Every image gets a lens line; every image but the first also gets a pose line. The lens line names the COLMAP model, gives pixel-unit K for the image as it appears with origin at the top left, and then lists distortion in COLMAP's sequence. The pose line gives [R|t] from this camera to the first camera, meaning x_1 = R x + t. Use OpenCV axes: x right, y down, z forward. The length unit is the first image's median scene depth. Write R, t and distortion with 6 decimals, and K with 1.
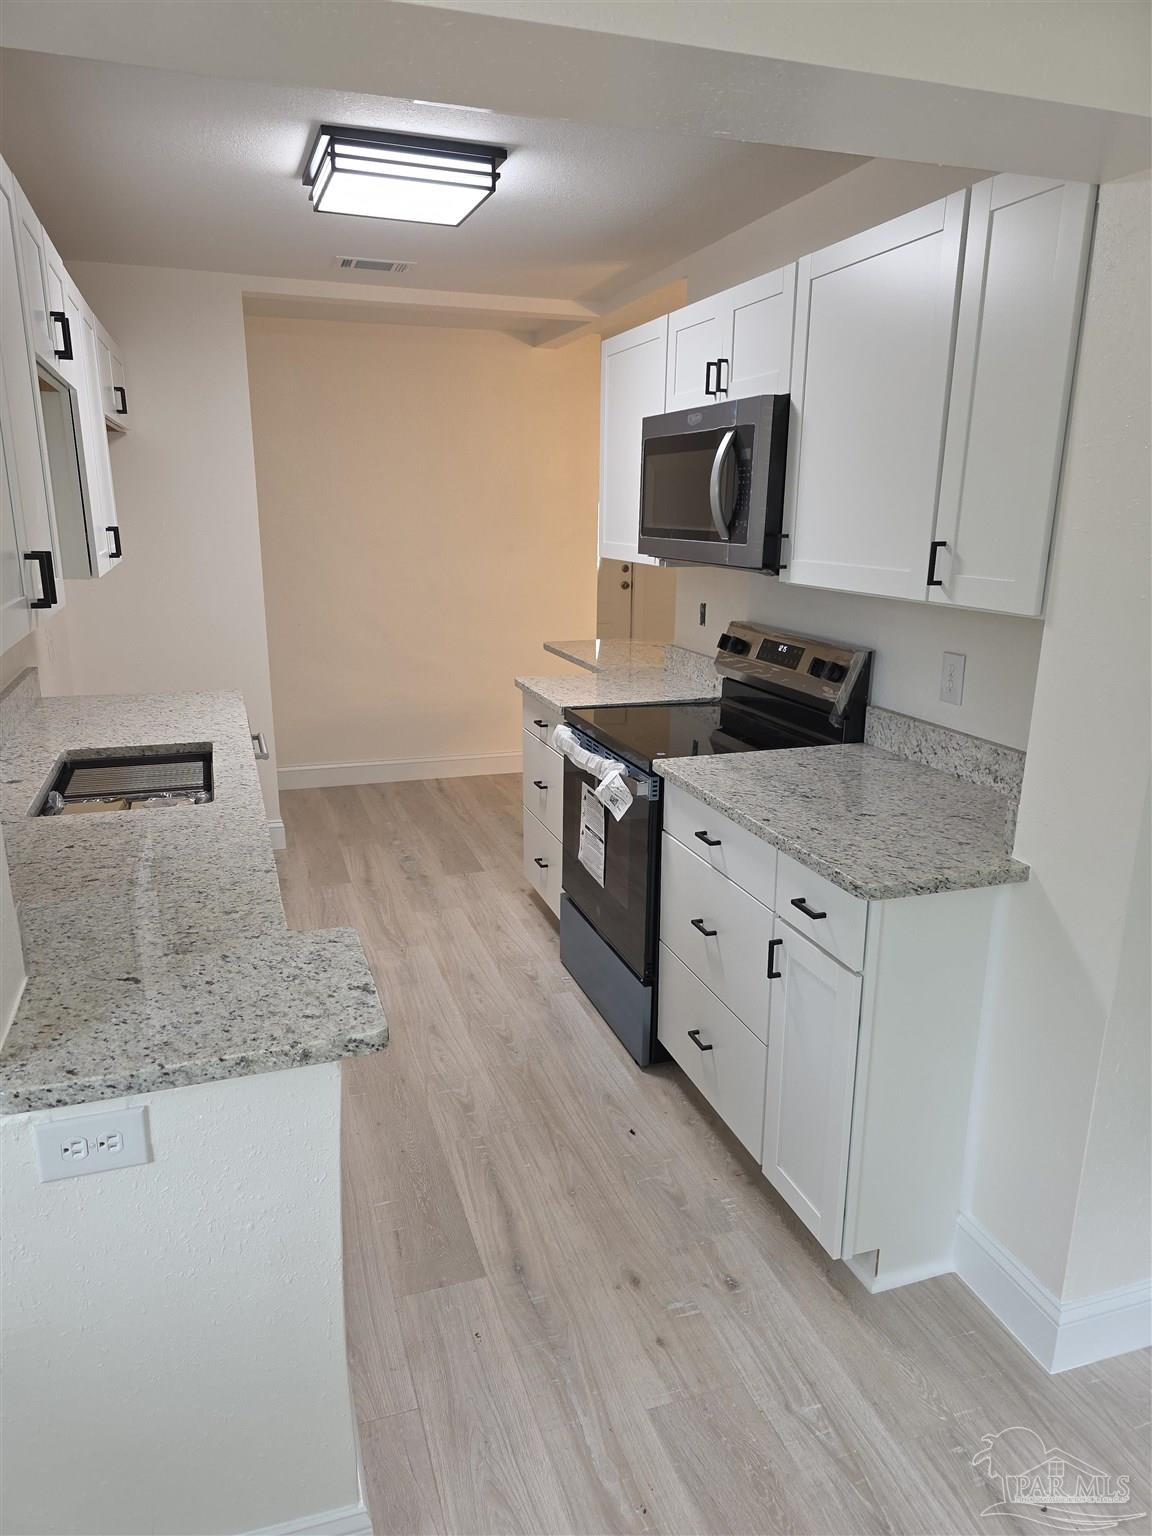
lens RADIAL K [[1028.1, 0, 576.0], [0, 1028.1, 768.0], [0, 0, 1]] dist [0.054219, -0.055655]
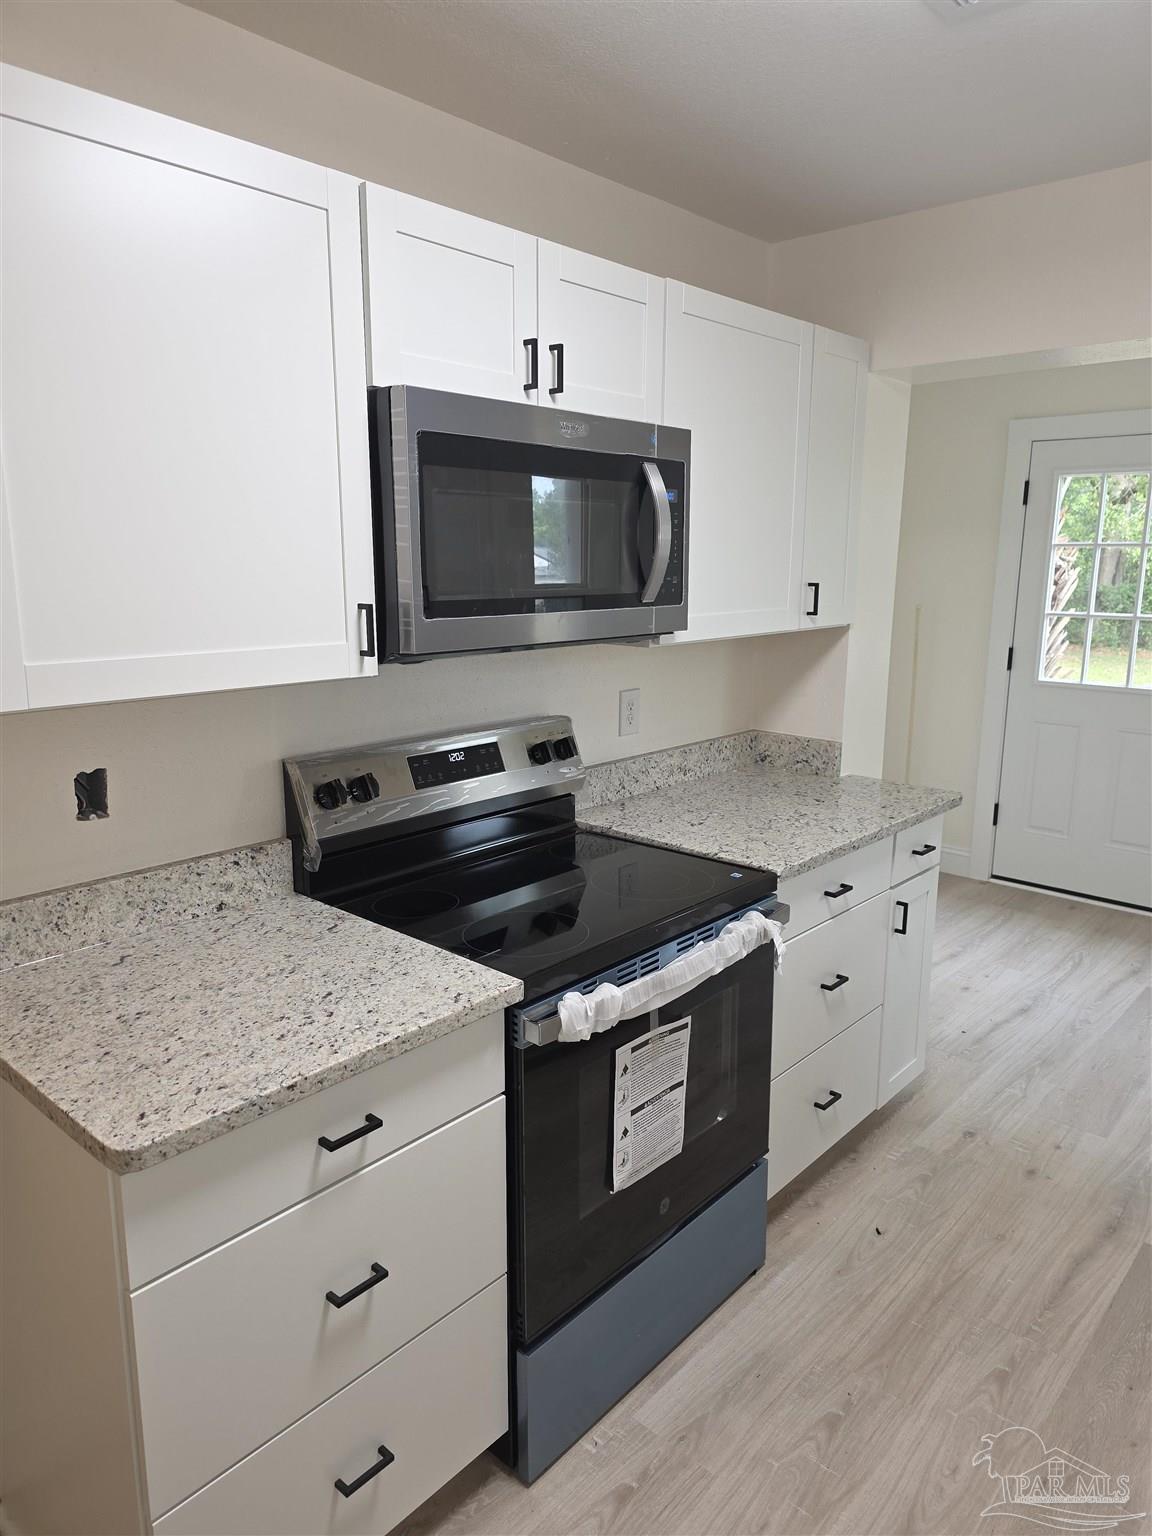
lens RADIAL K [[1047.7, 0, 578.8], [0, 1047.7, 744.6], [0, 0, 1]] dist [0.068750, -0.053761]
pose [[-0.502215, -0.166651, 0.848533, -0.544383], [0.204651, 0.930474, 0.303870, -0.392748], [-0.840177, 0.326261, -0.433192, 1.497009]]
